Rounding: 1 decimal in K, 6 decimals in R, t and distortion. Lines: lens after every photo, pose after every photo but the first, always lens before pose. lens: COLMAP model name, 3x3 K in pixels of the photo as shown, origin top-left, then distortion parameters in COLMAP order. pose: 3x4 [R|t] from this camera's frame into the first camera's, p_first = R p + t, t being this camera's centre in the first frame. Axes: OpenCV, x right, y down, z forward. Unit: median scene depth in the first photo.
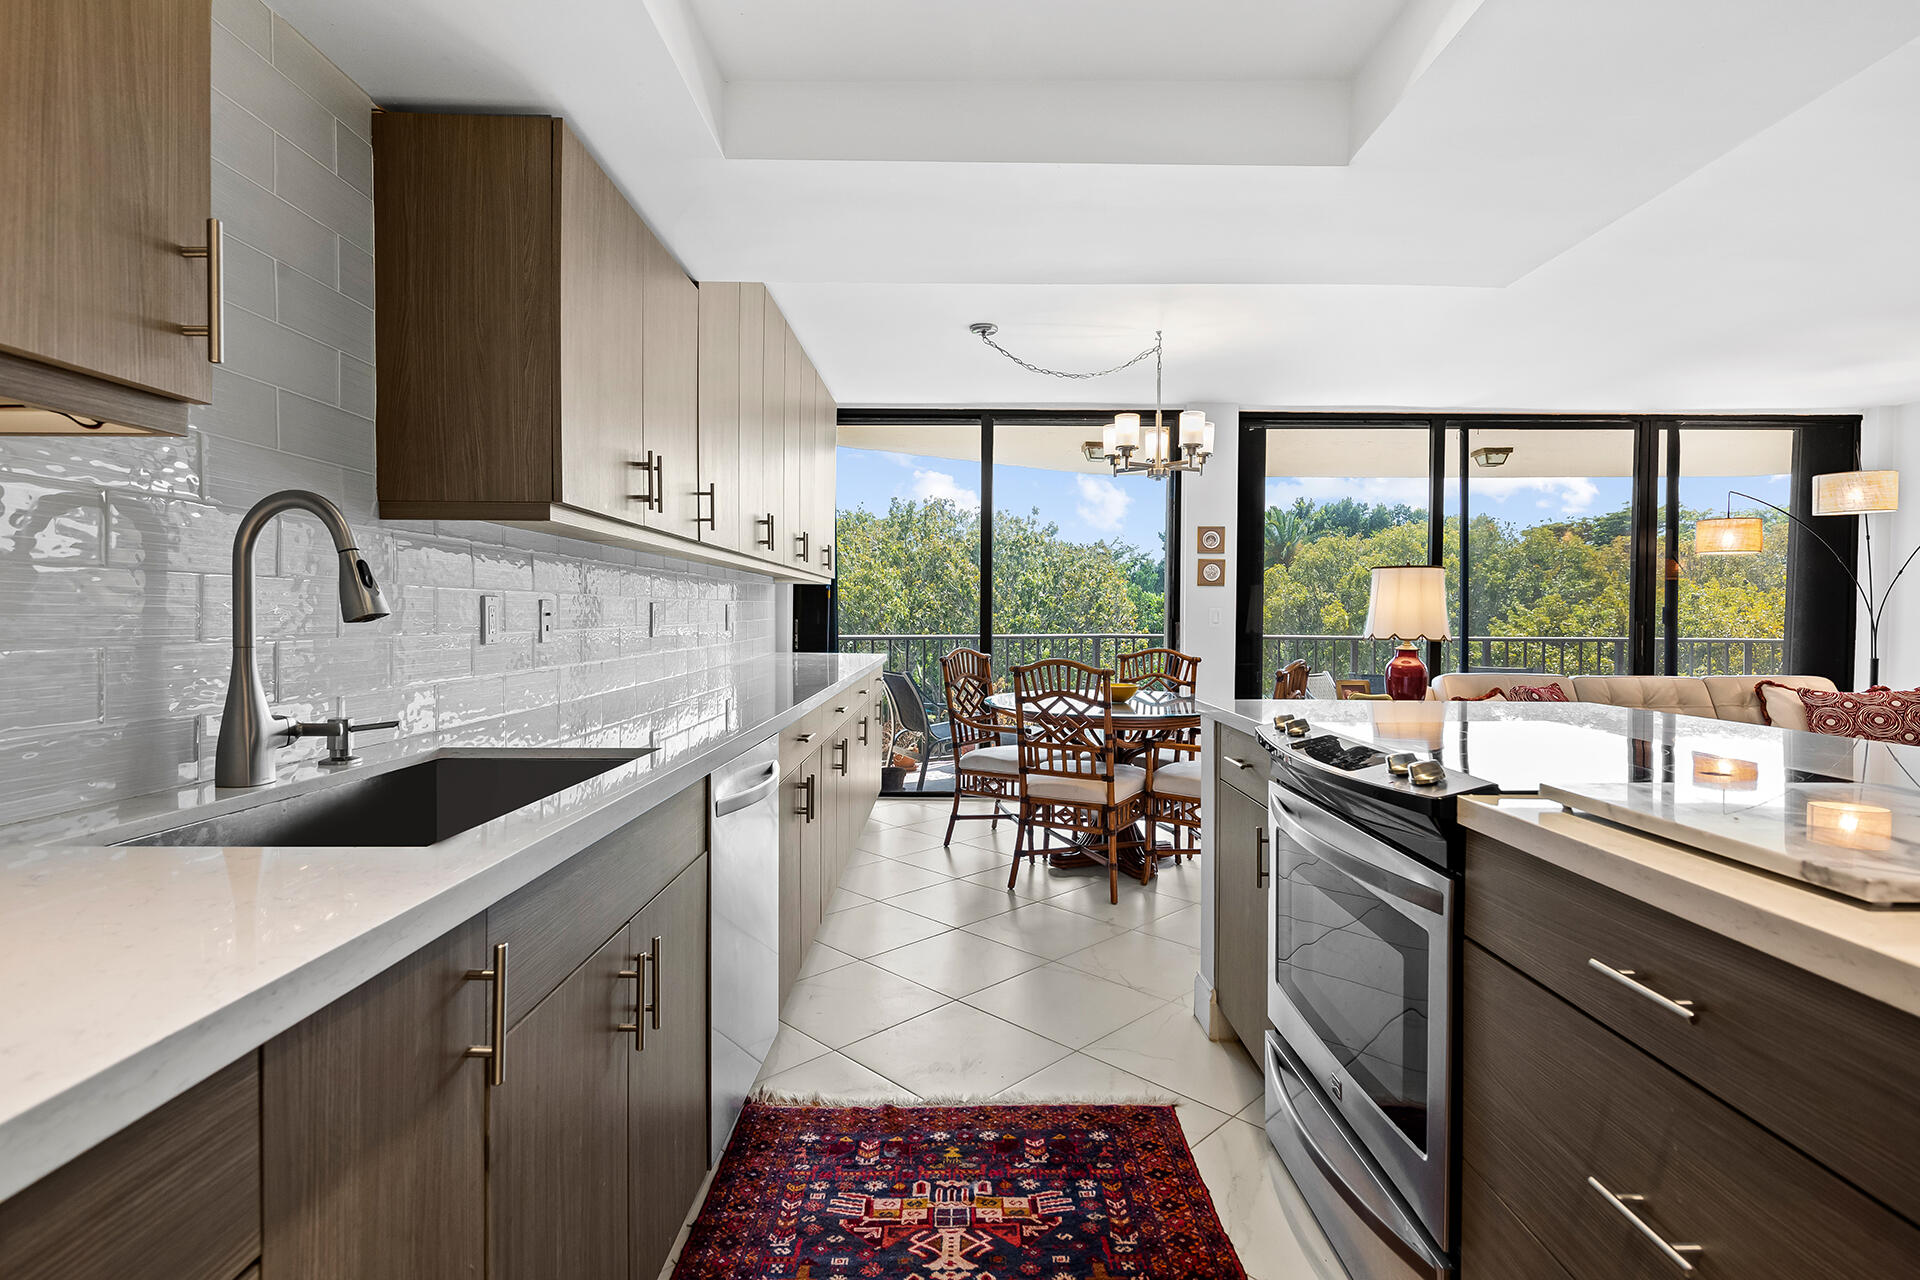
lens RADIAL K [[1005.7, 0, 967.9], [0, 1005.7, 637.9], [0, 0, 1]] dist [0.004501, 0.000473]
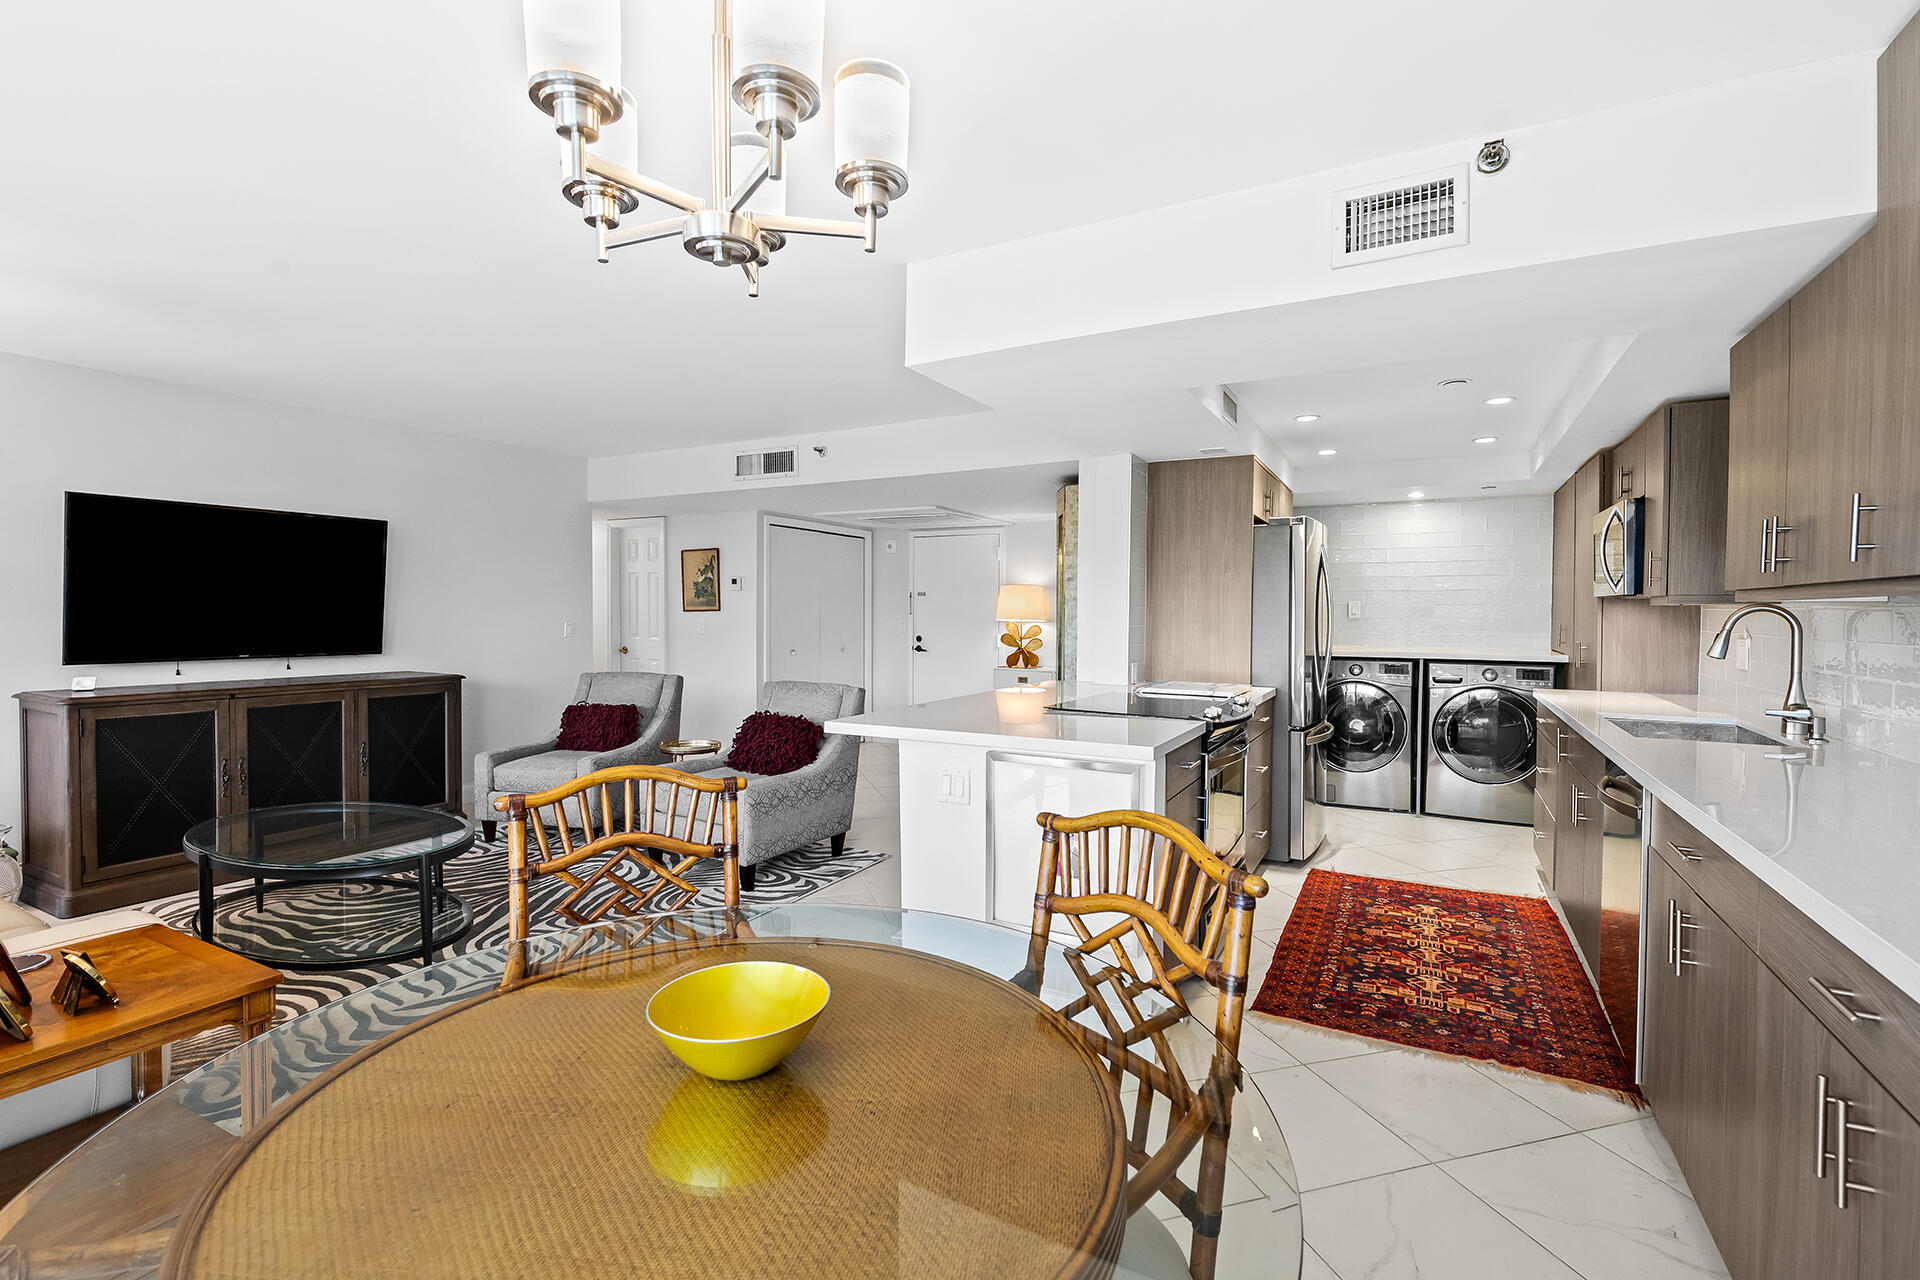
lens RADIAL K [[840.0, 0, 957.5], [0, 840.0, 634.6], [0, 0, 1]] dist [-0.001614, -0.000082]
pose [[-0.873255, 0.002805, 0.487255, -0.009745], [0.019263, 0.999400, 0.028770, -0.116399], [-0.486882, 0.034509, -0.872786, 2.721299]]
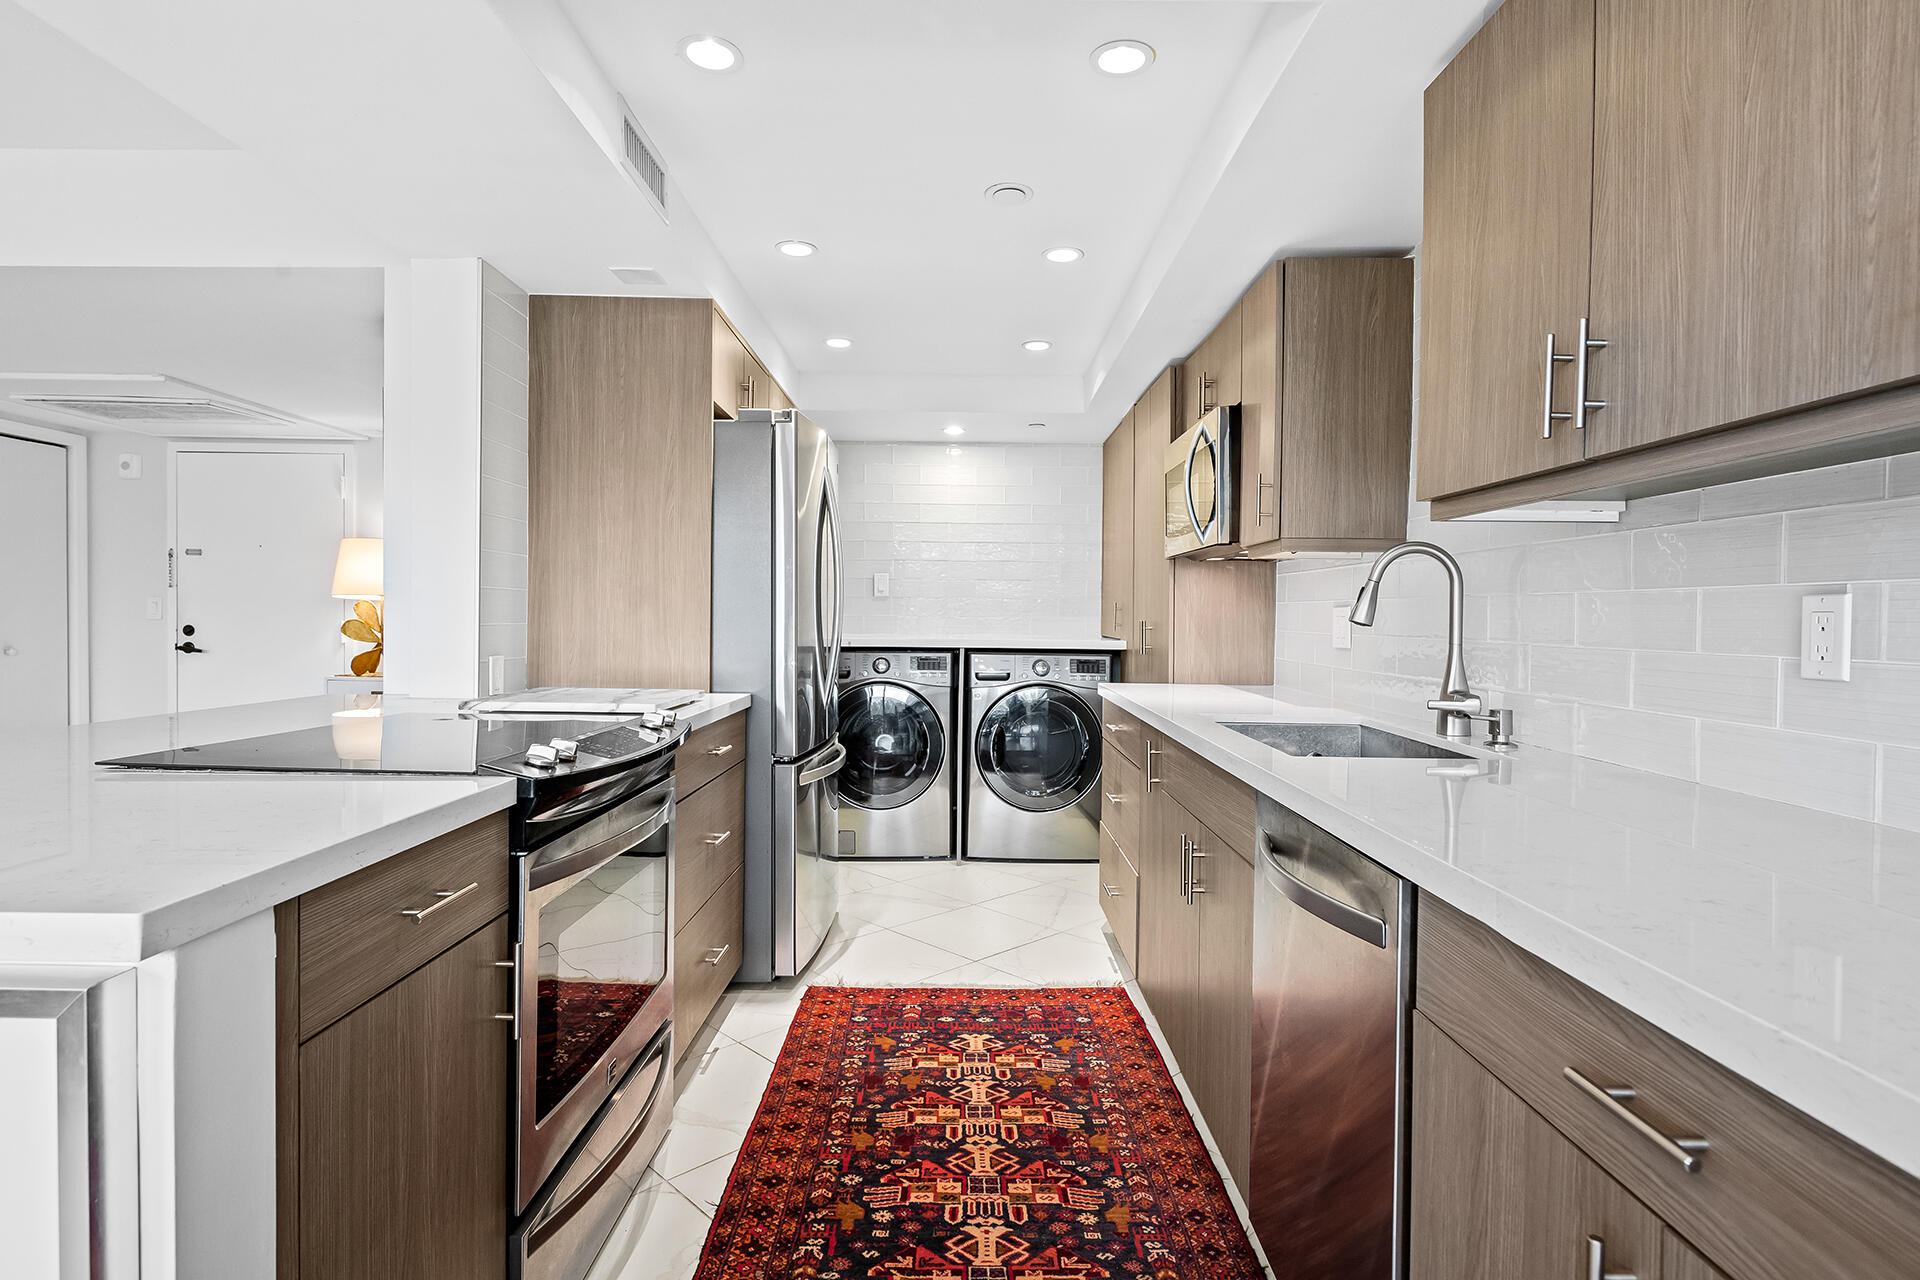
lens RADIAL K [[1028.7, 0, 963.3], [0, 1028.7, 633.6], [0, 0, 1]] dist [0.008059, 0.000602]
pose [[-0.999966, 0.008297, -0.000369, 0.001556], [0.008279, 0.999357, 0.034886, -0.039914], [0.000658, 0.034882, -0.999391, 1.952223]]
